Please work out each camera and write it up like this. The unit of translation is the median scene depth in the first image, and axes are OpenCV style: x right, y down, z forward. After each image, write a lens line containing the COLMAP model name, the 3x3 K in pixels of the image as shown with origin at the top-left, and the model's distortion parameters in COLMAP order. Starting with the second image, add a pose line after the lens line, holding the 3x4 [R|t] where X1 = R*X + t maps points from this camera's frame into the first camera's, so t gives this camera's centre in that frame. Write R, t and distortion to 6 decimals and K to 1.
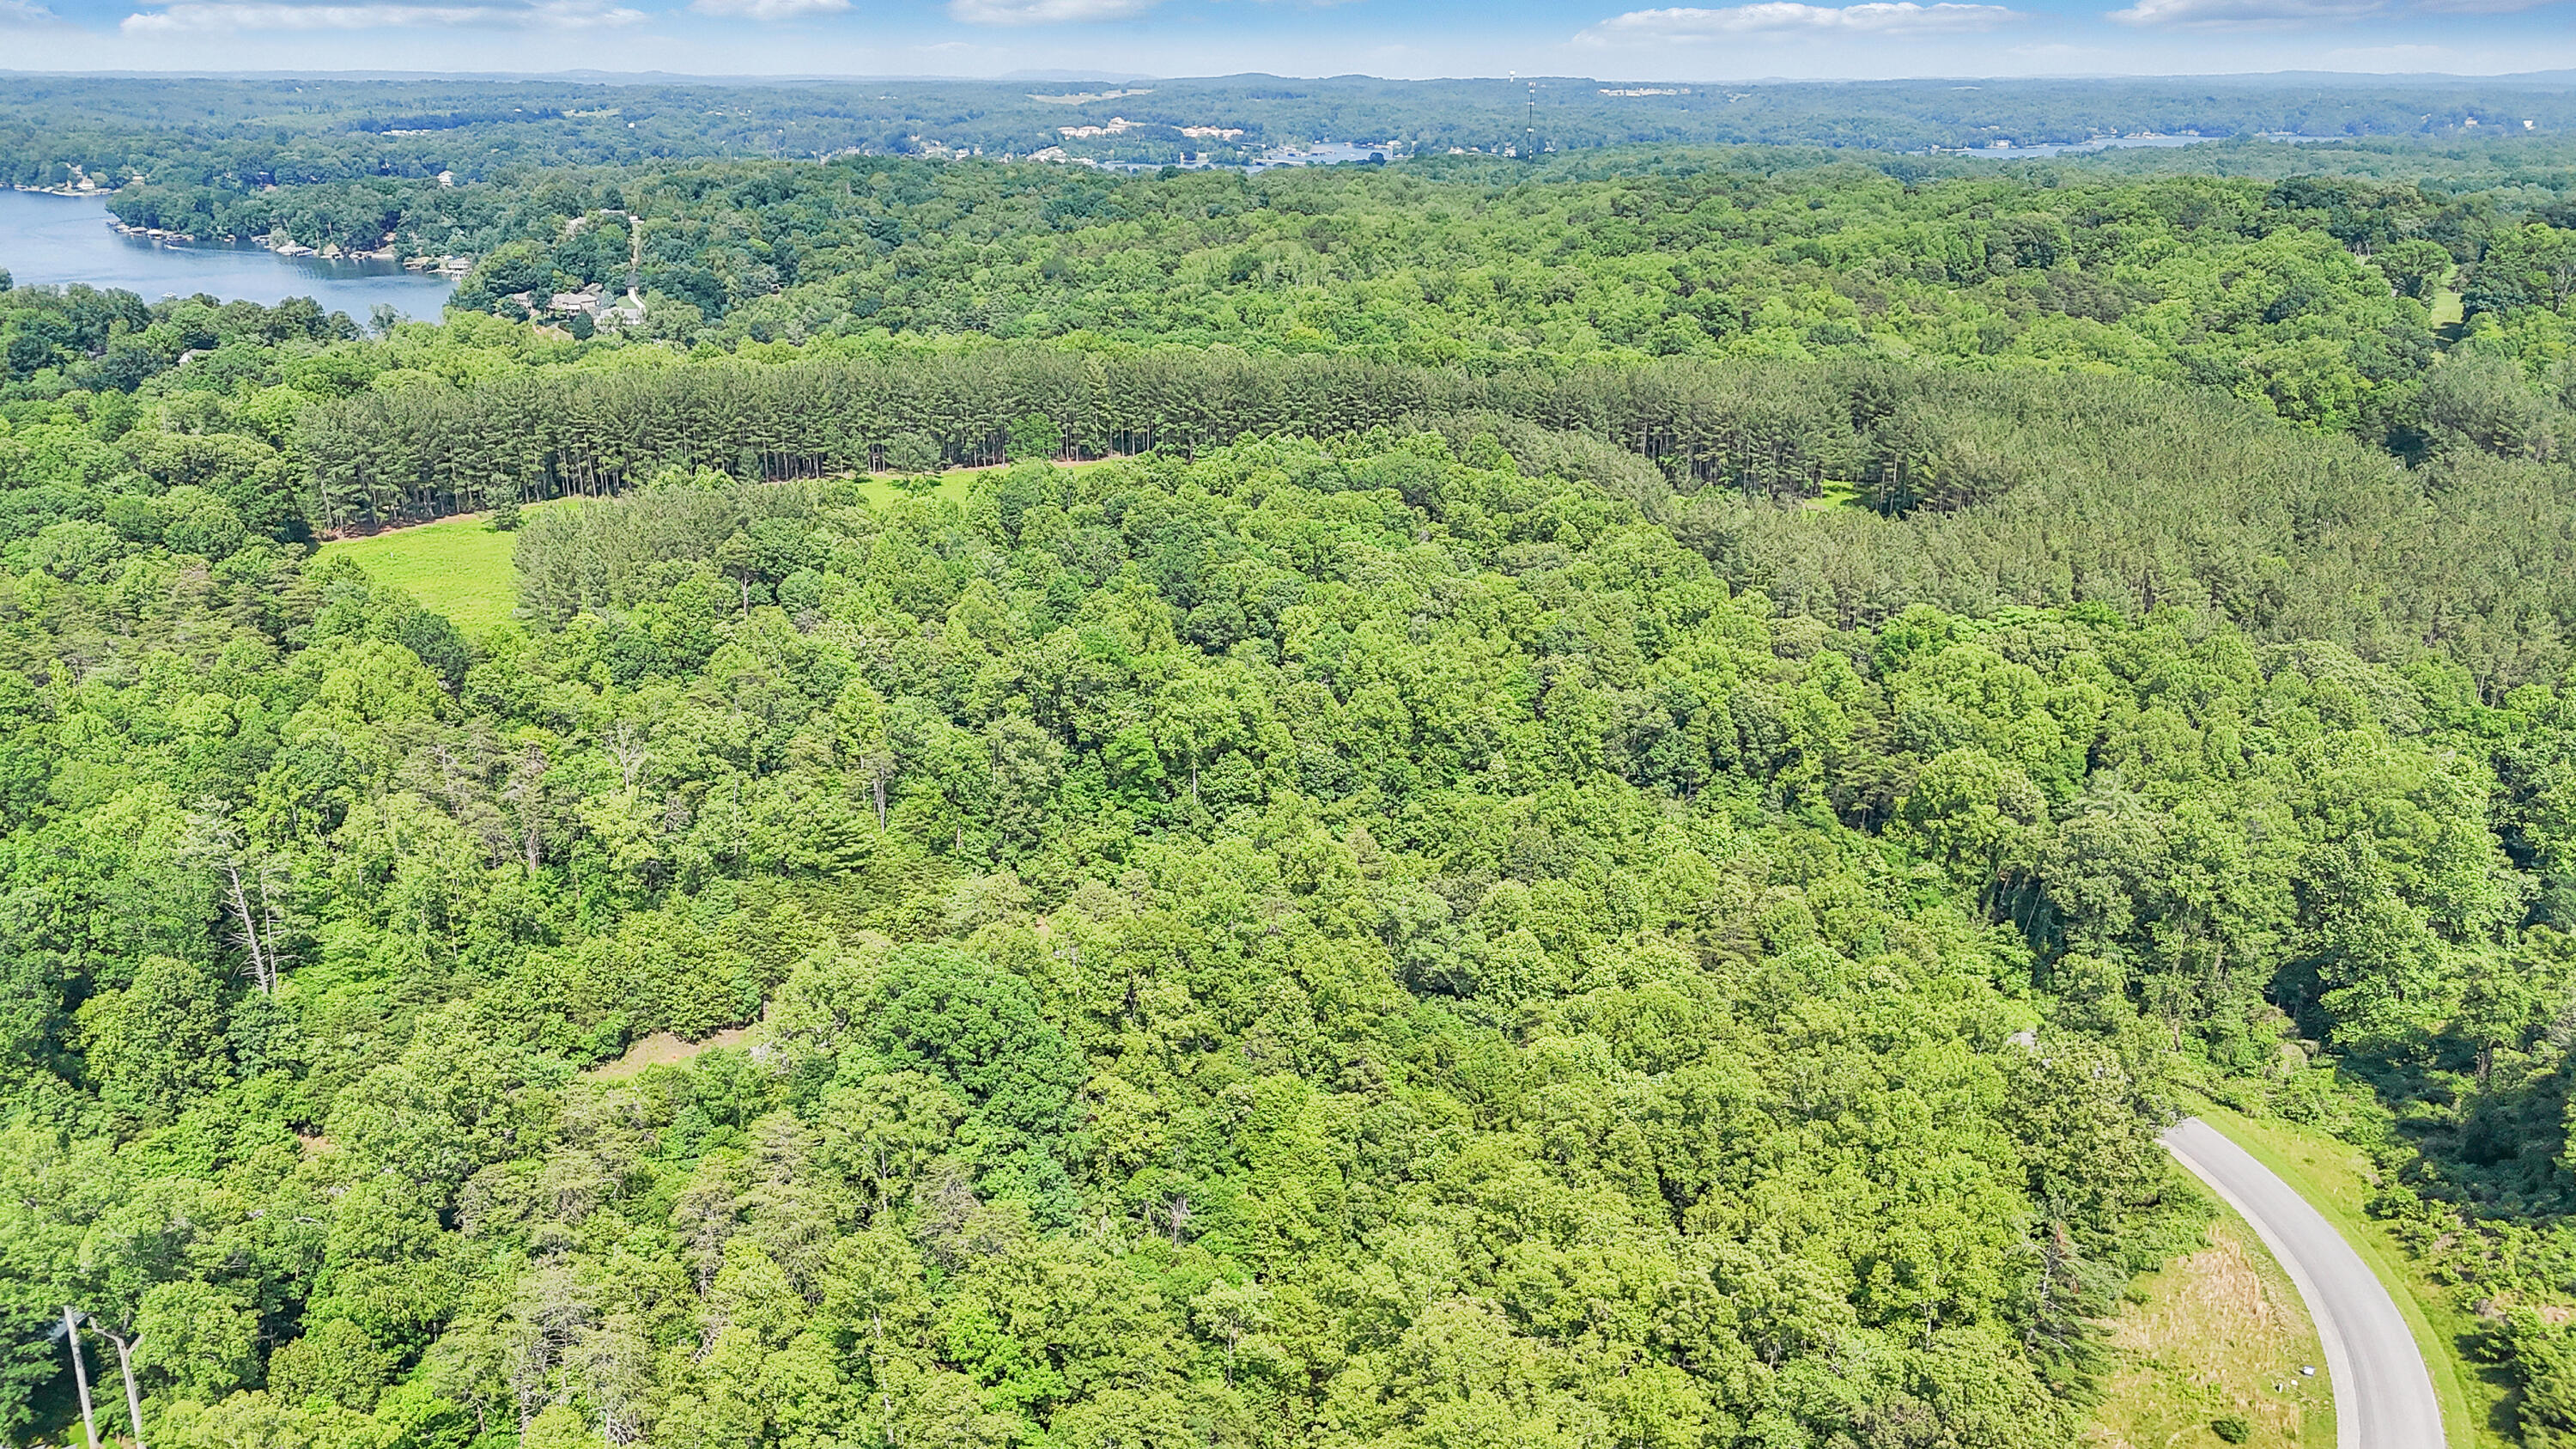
lens RADIAL K [[1889.0, 0, 1288.0], [0, 1889.0, 724.5], [0, 0, 1]] dist [0.041471, -0.042497]
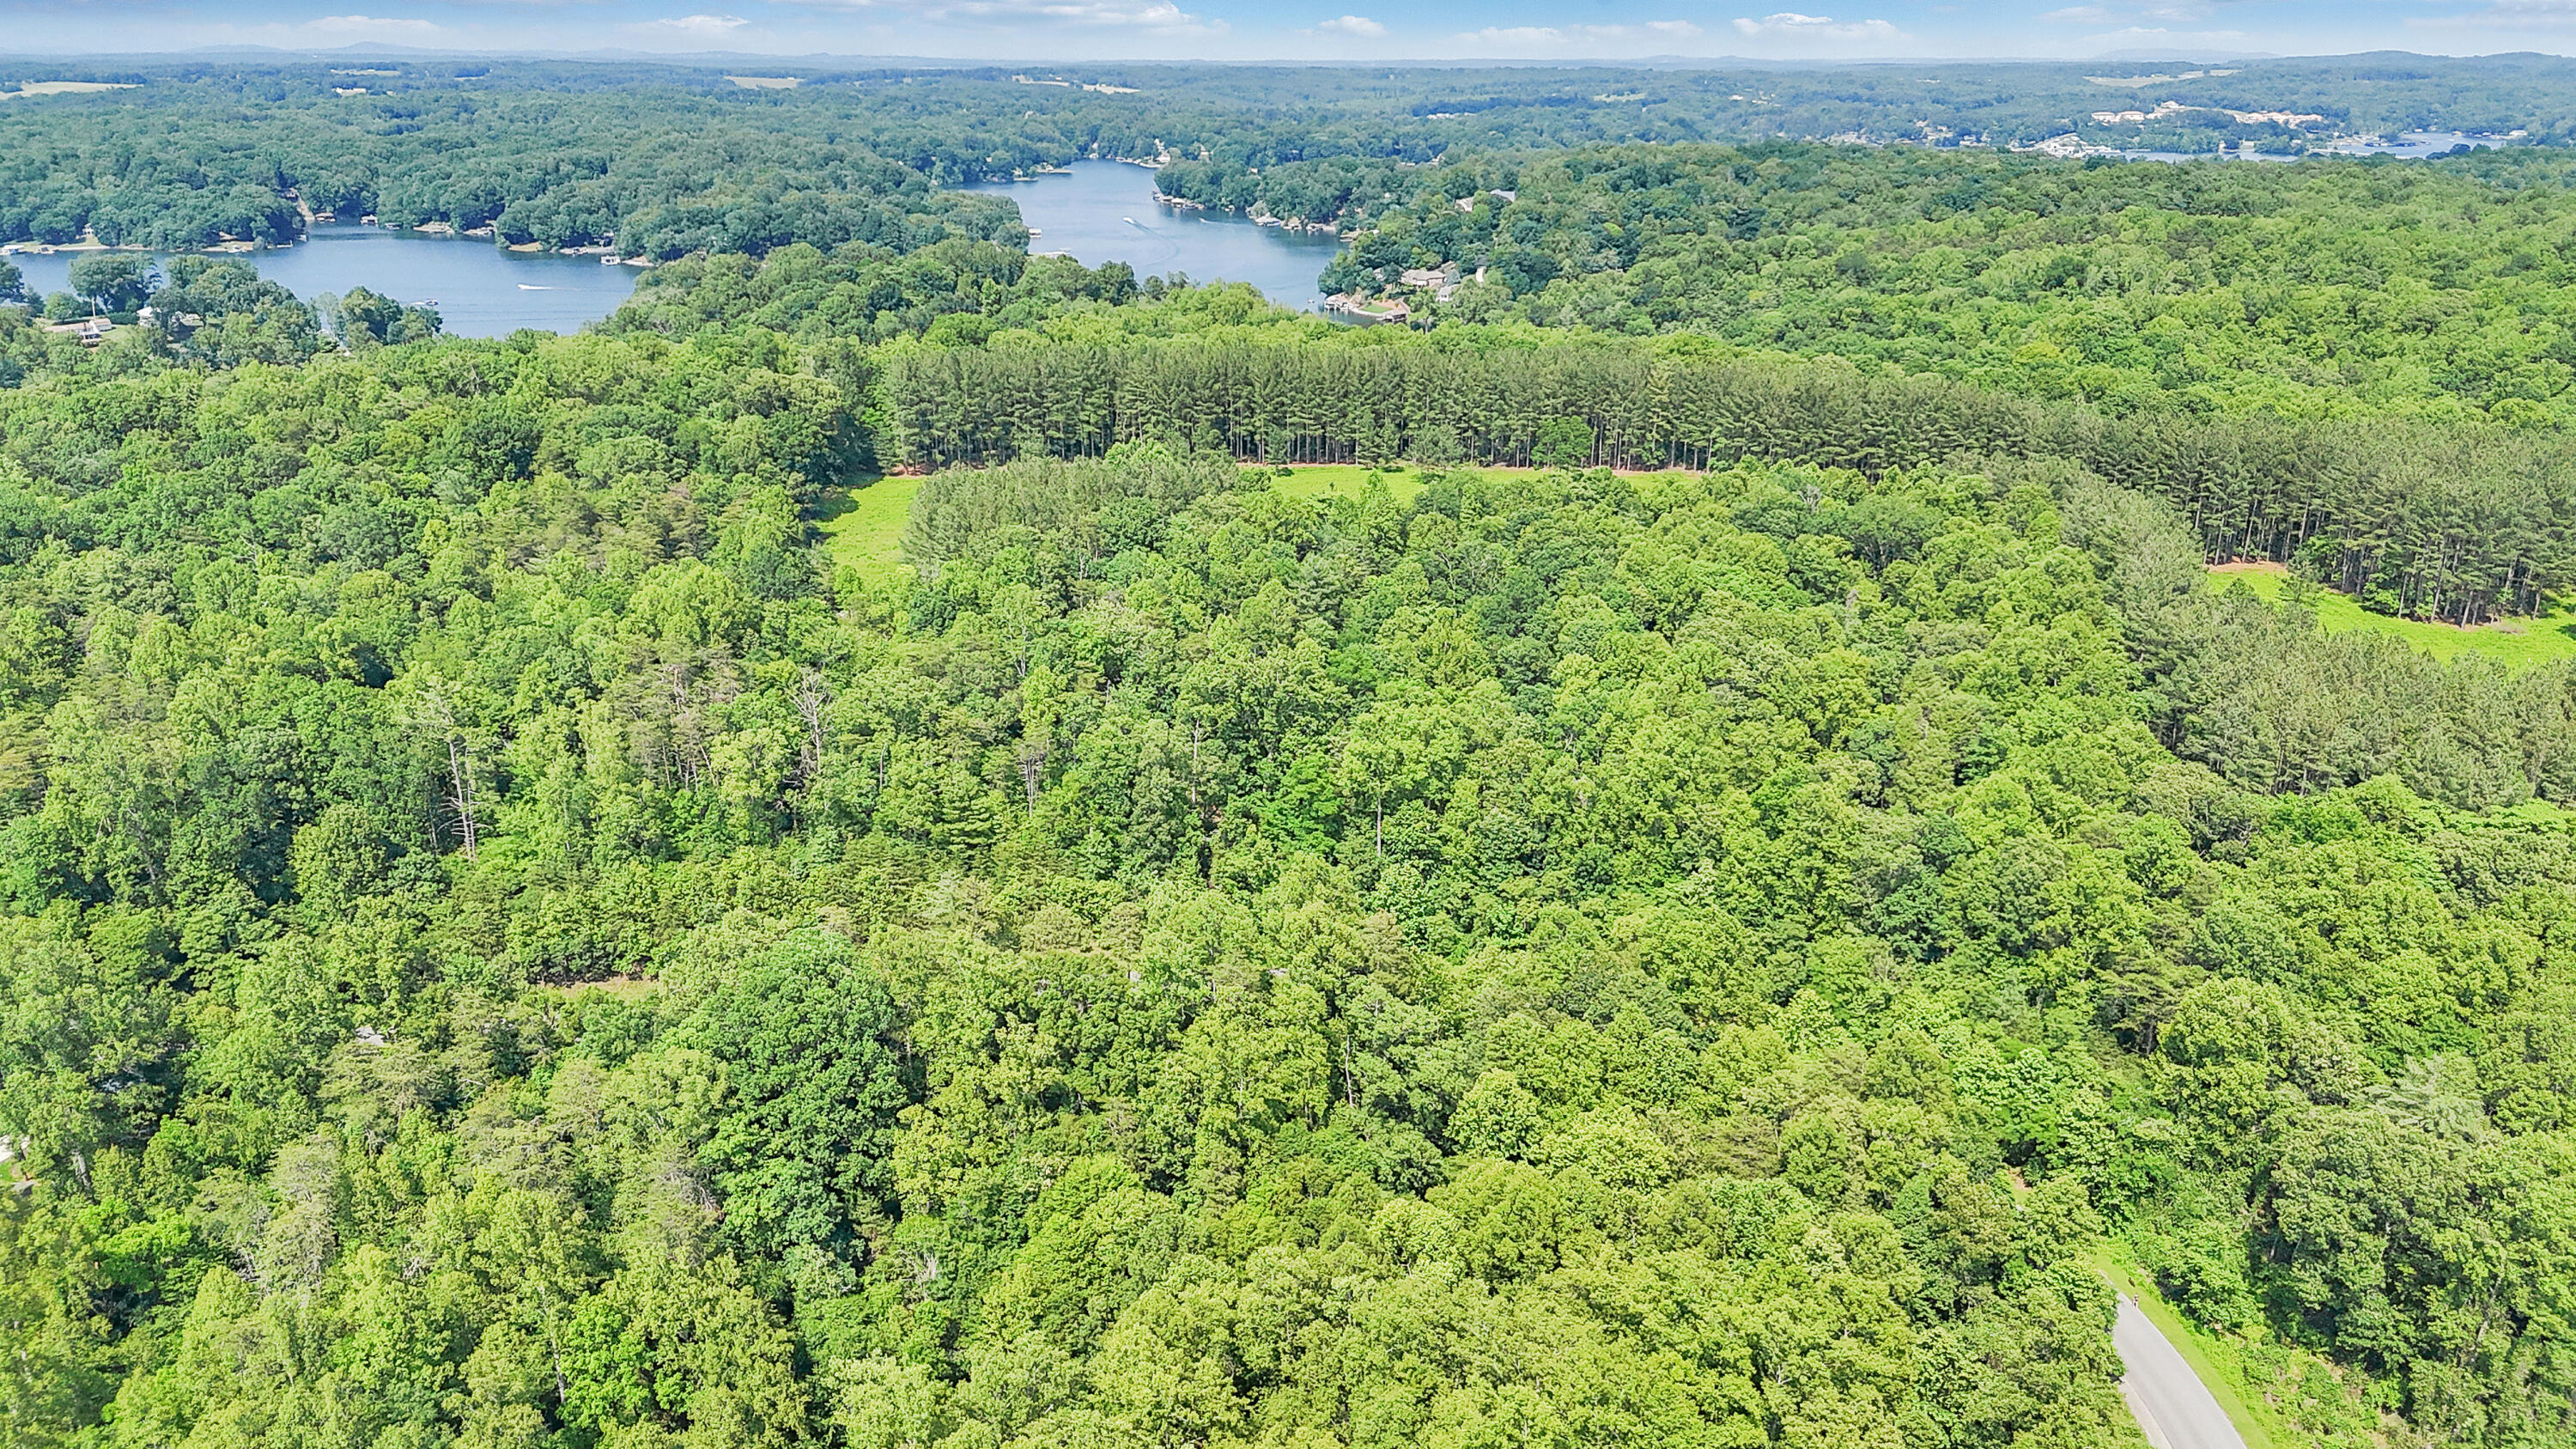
lens RADIAL K [[1889.0, 0, 1288.0], [0, 1889.0, 724.5], [0, 0, 1]] dist [0.041471, -0.042497]
pose [[0.864561, 0.162595, -0.475496, 0.293796], [-0.158943, 0.986110, 0.048204, -0.047905], [0.476730, 0.033902, 0.878396, 0.142263]]
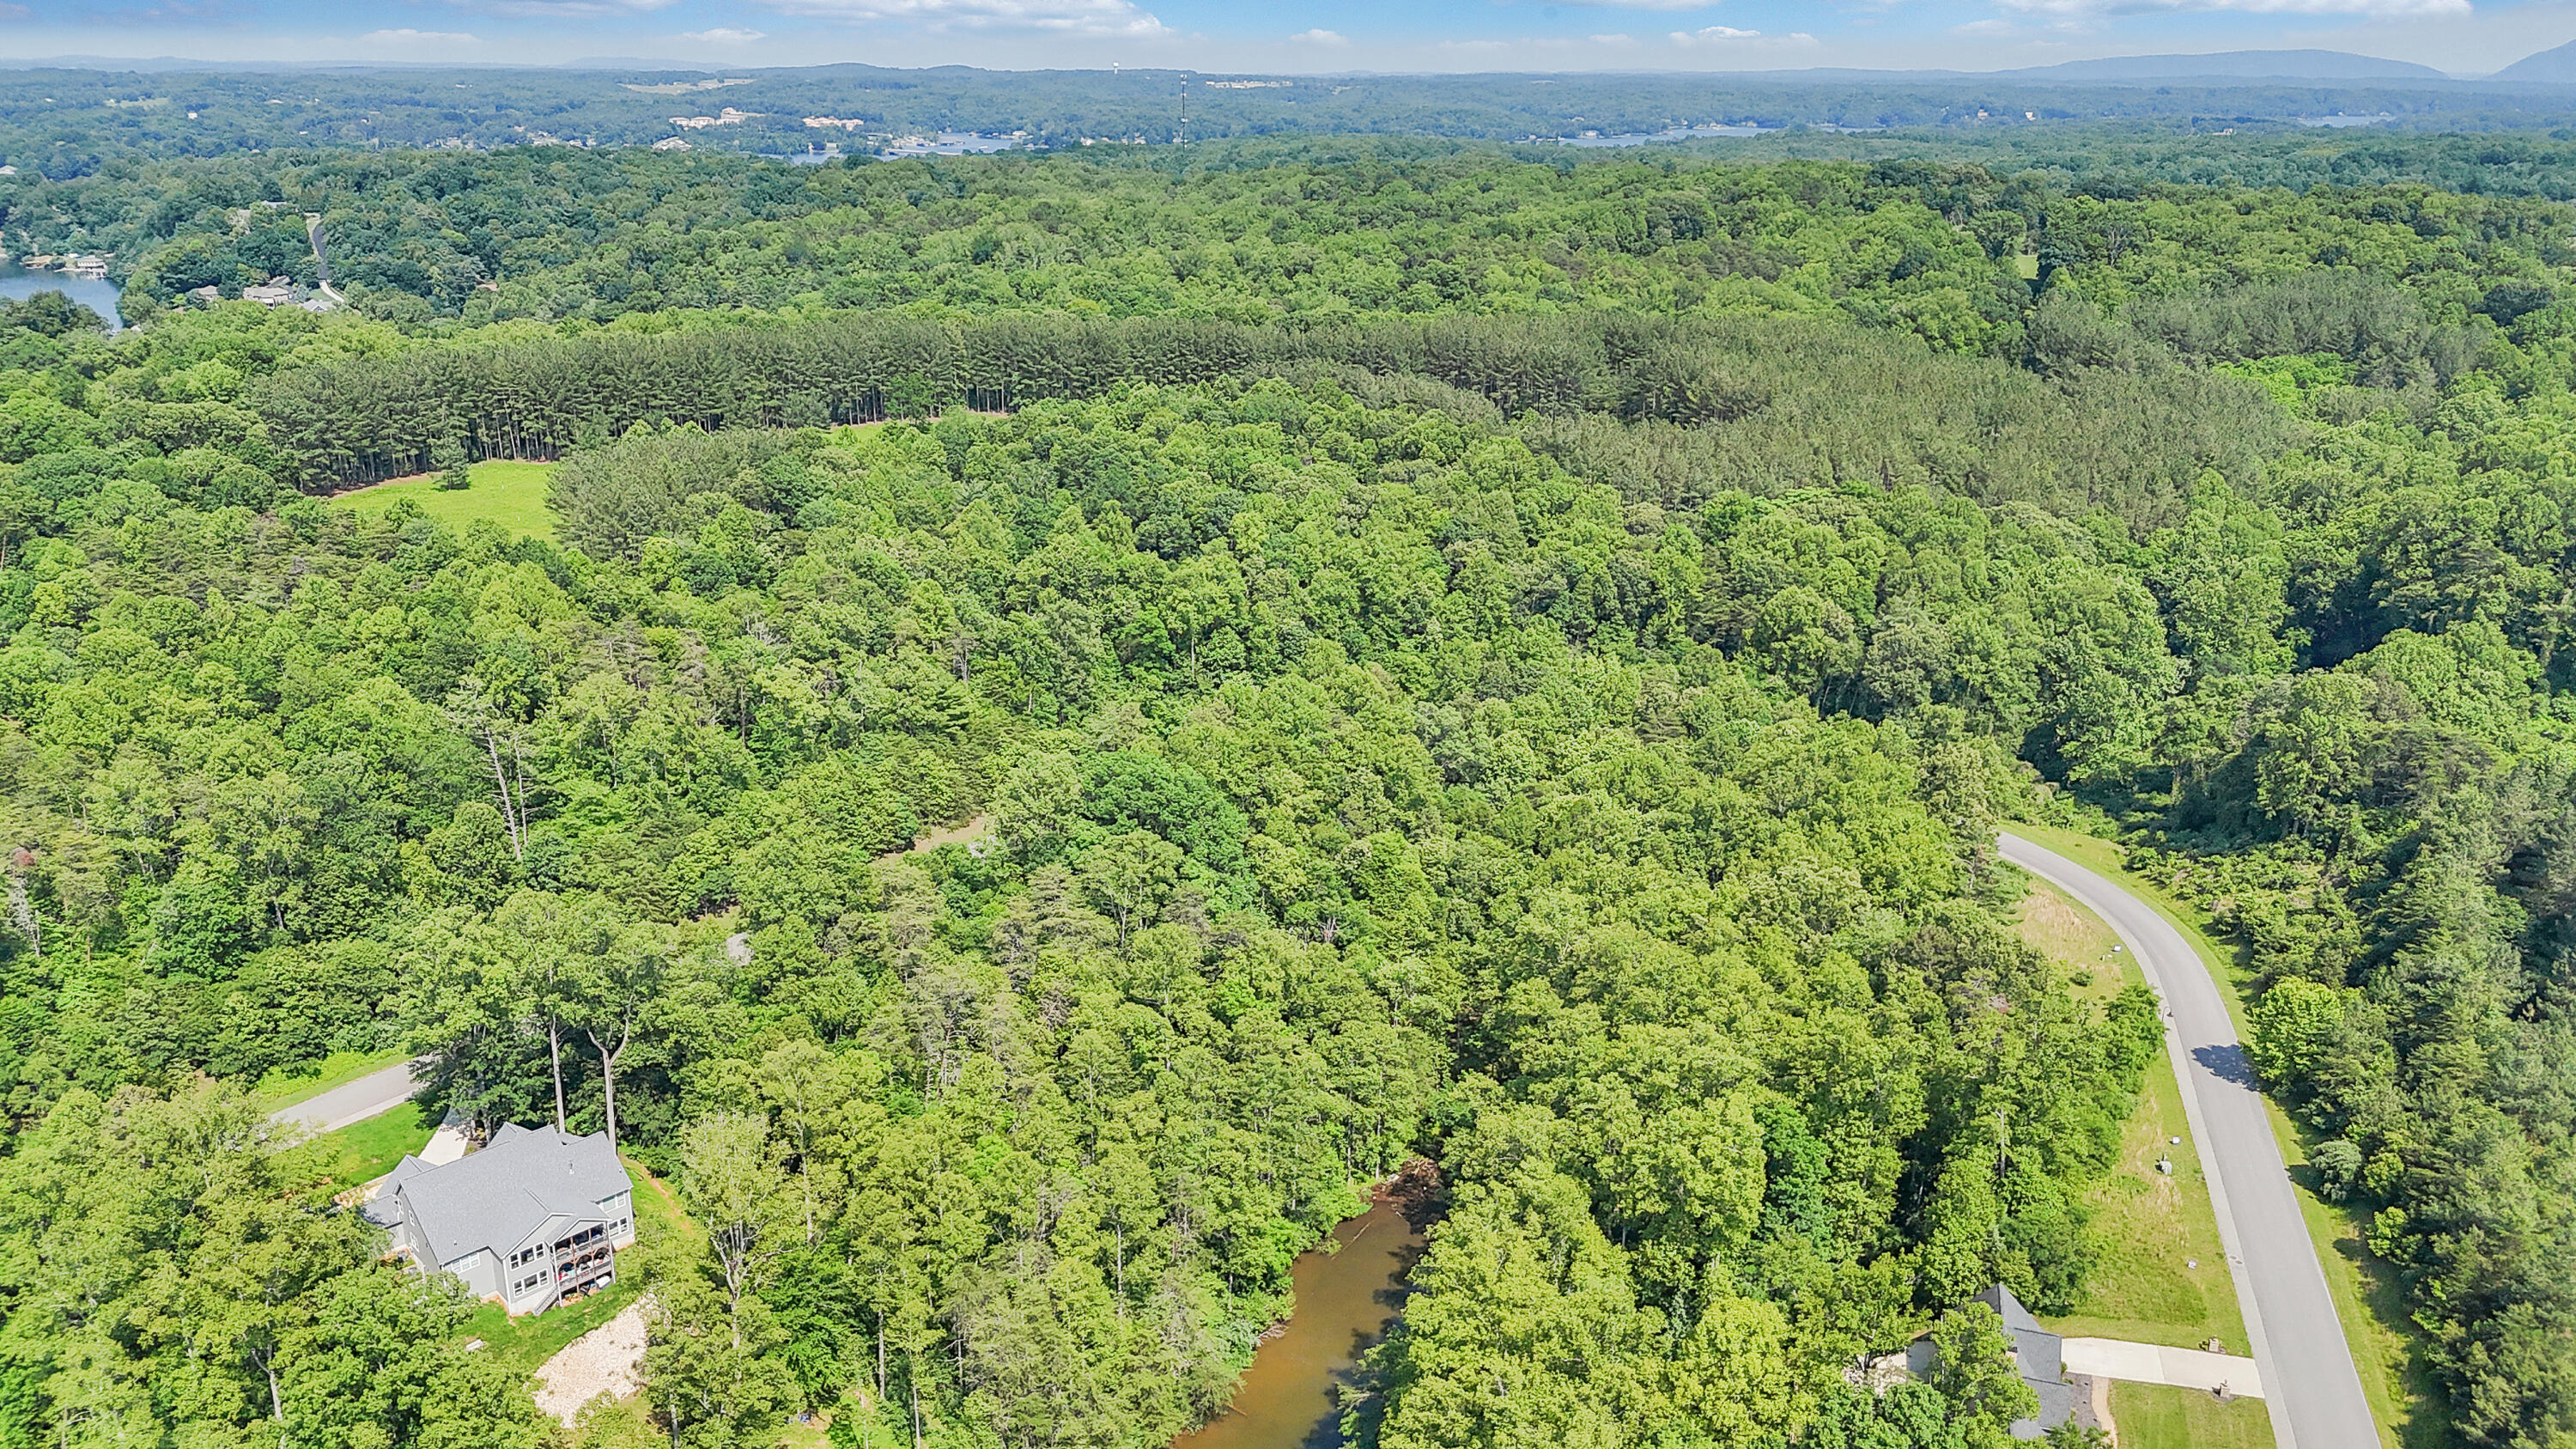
lens RADIAL K [[1889.0, 0, 1288.0], [0, 1889.0, 724.5], [0, 0, 1]] dist [0.041471, -0.042497]
pose [[0.979045, -0.063370, 0.193535, -0.194914], [0.062584, 0.997988, 0.010179, 0.057253], [-0.193791, 0.002147, 0.981041, -0.170679]]
